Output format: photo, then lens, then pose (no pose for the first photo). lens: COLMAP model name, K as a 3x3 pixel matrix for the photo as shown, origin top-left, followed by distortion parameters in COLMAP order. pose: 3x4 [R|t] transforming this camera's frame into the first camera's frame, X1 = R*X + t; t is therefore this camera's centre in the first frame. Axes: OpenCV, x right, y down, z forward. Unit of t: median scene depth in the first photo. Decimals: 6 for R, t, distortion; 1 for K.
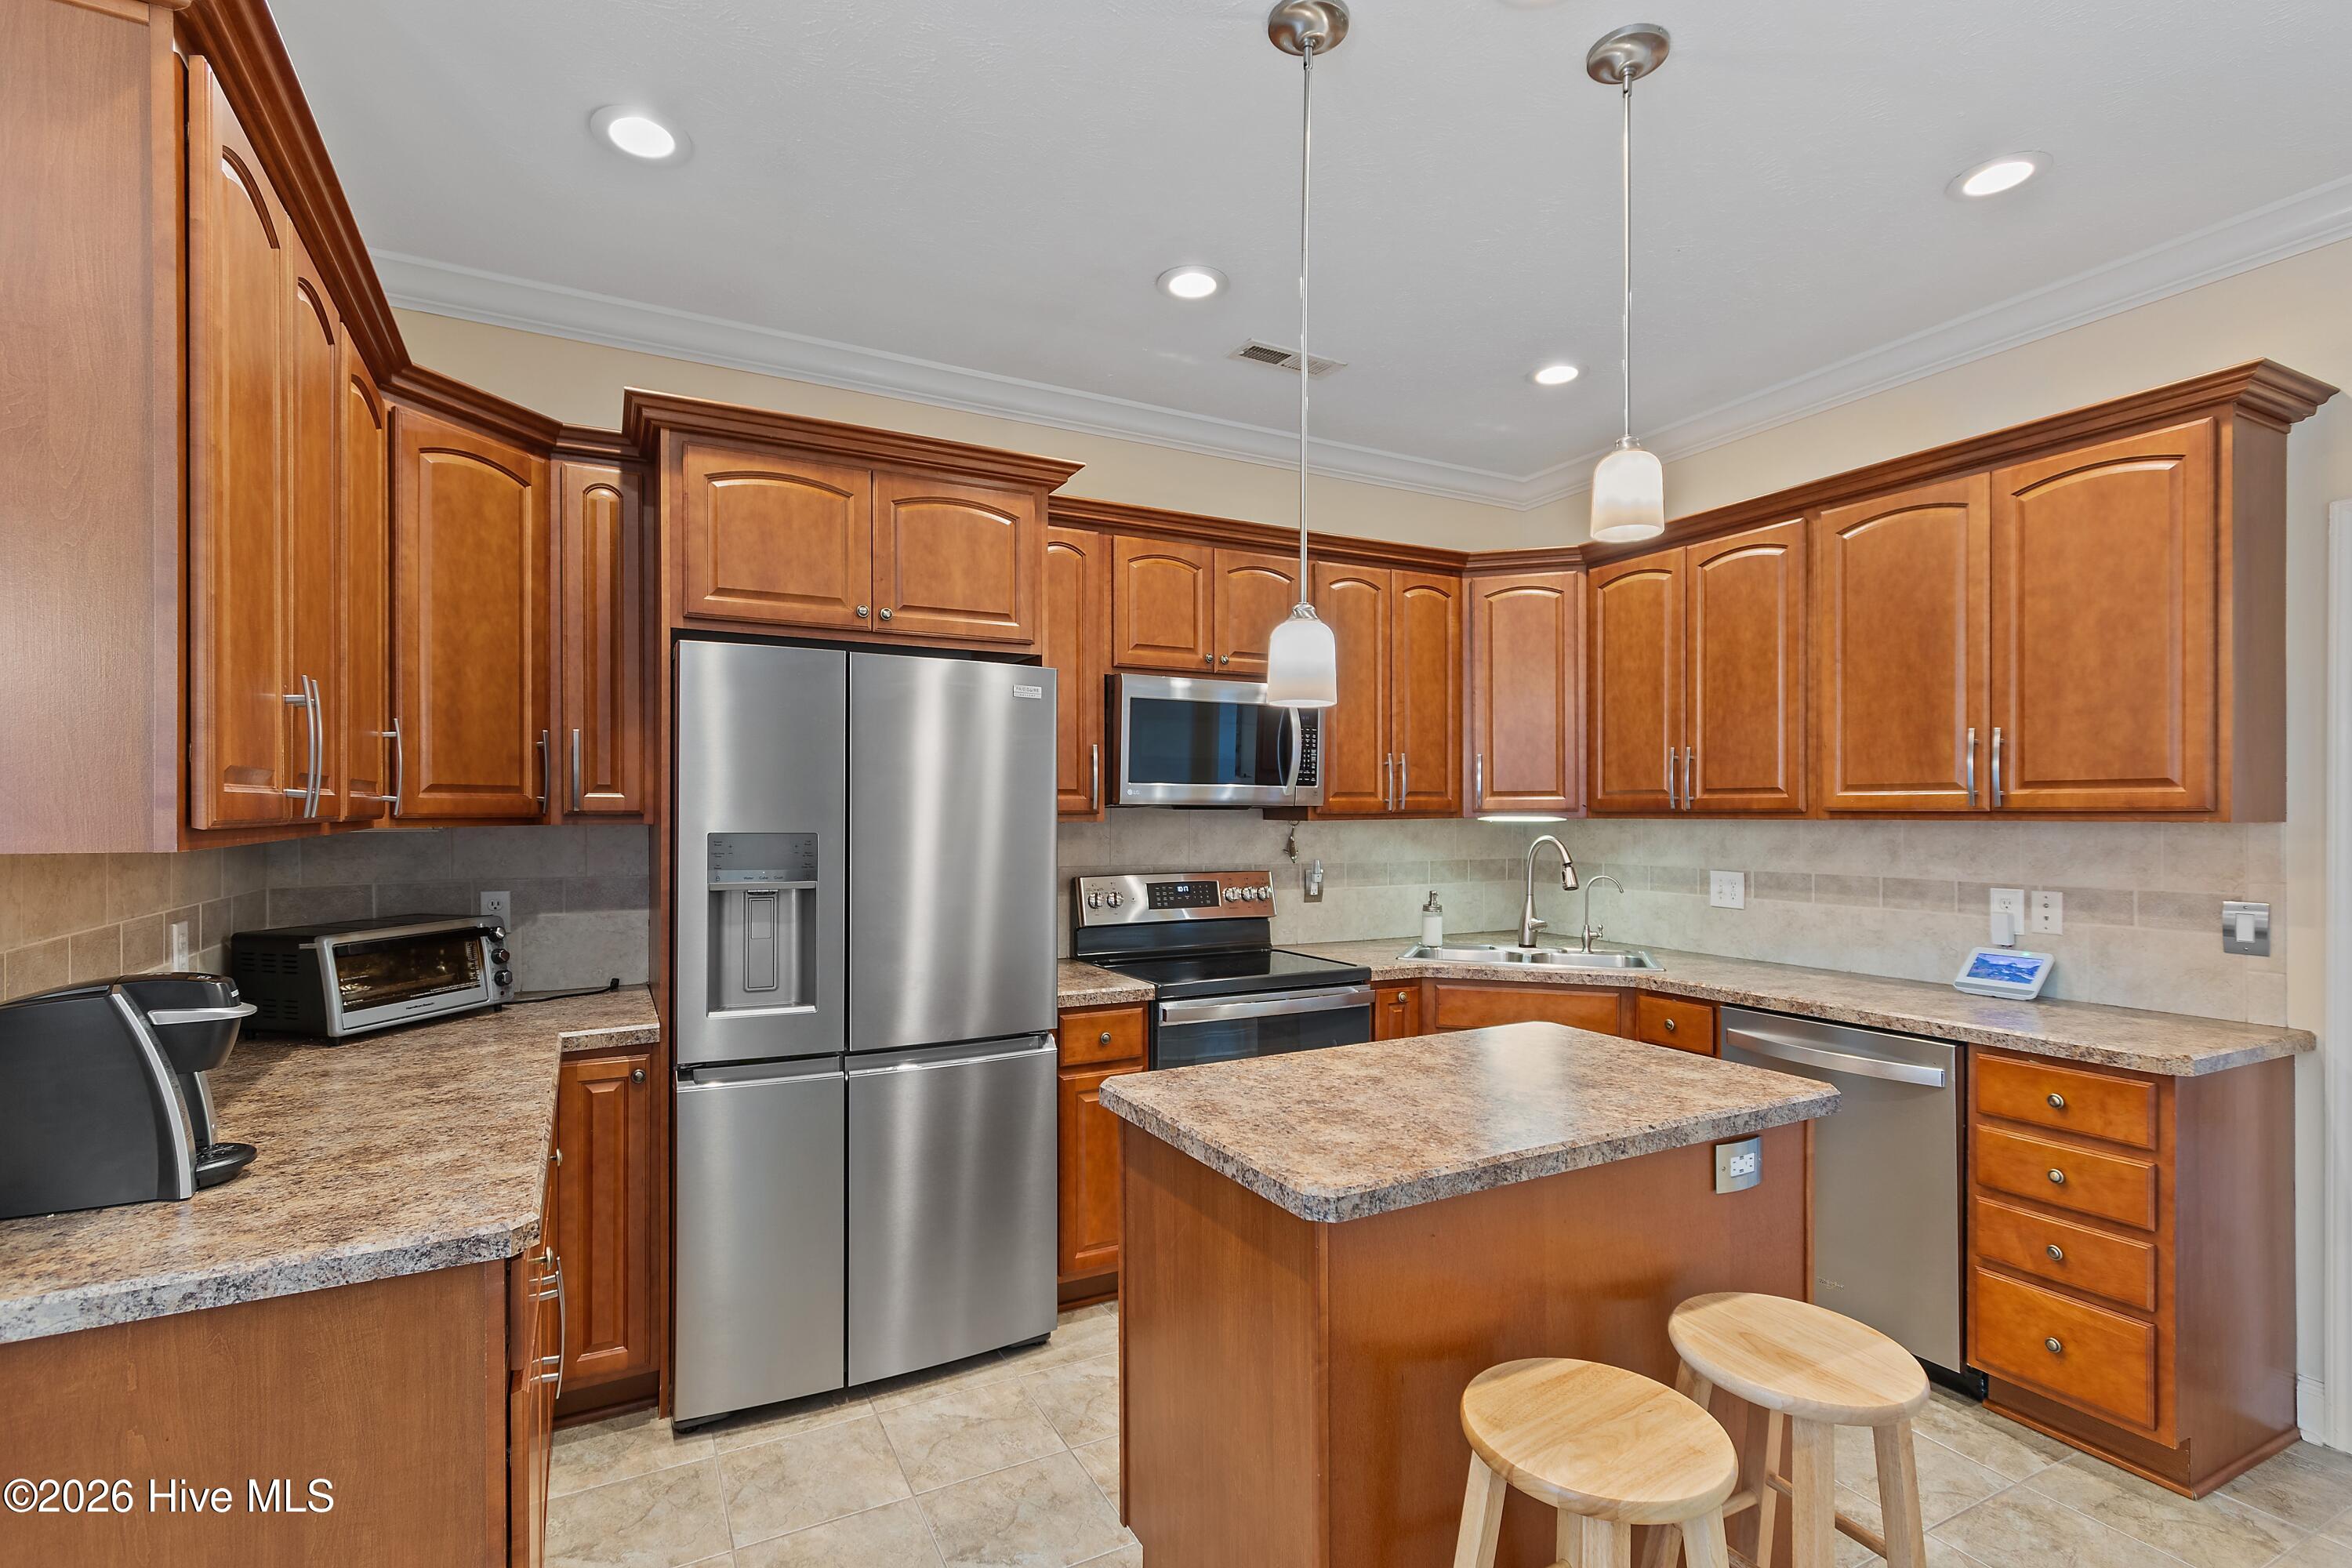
lens RADIAL K [[1110.3, 0, 1178.2], [0, 1110.3, 803.3], [0, 0, 1]] dist [0.002020, 0.001566]
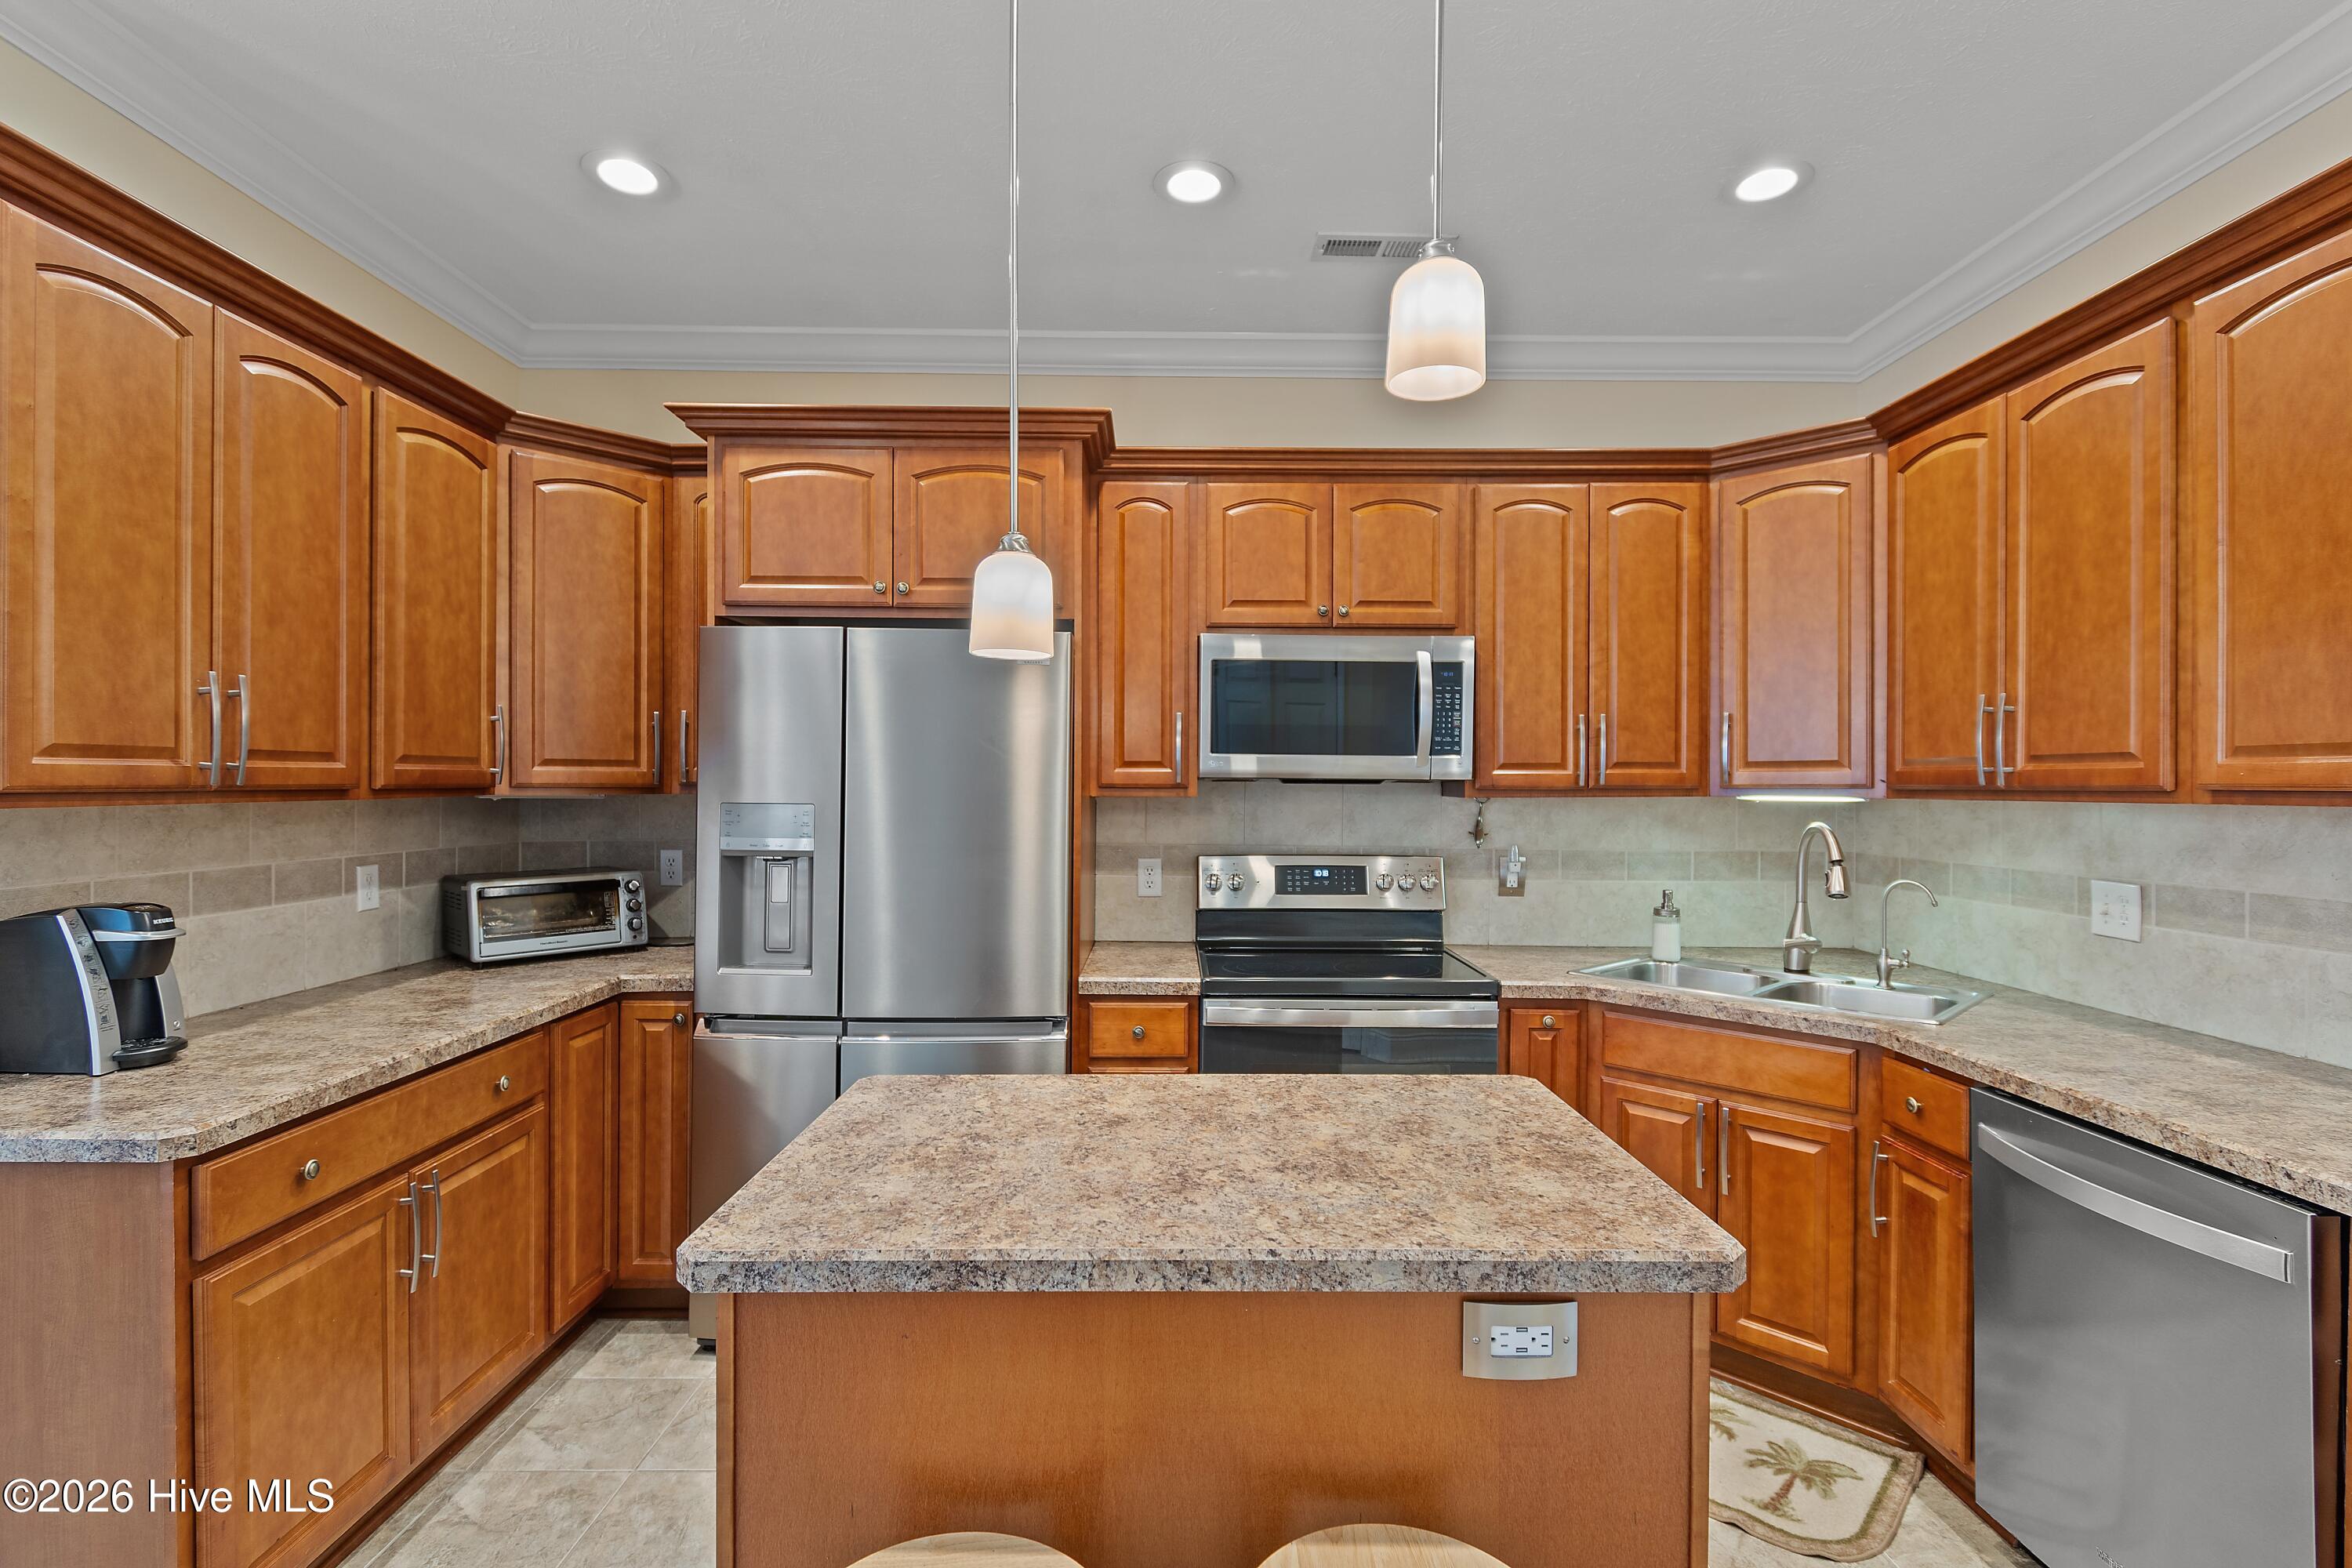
lens RADIAL K [[1098.5, 0, 1169.4], [0, 1098.5, 774.8], [0, 0, 1]] dist [0.003326, -0.005620]
pose [[0.882358, 0.000589, -0.470578, 0.387133], [-0.001885, 0.999996, -0.002283, 0.001065], [0.470574, 0.002901, 0.882356, 0.214361]]
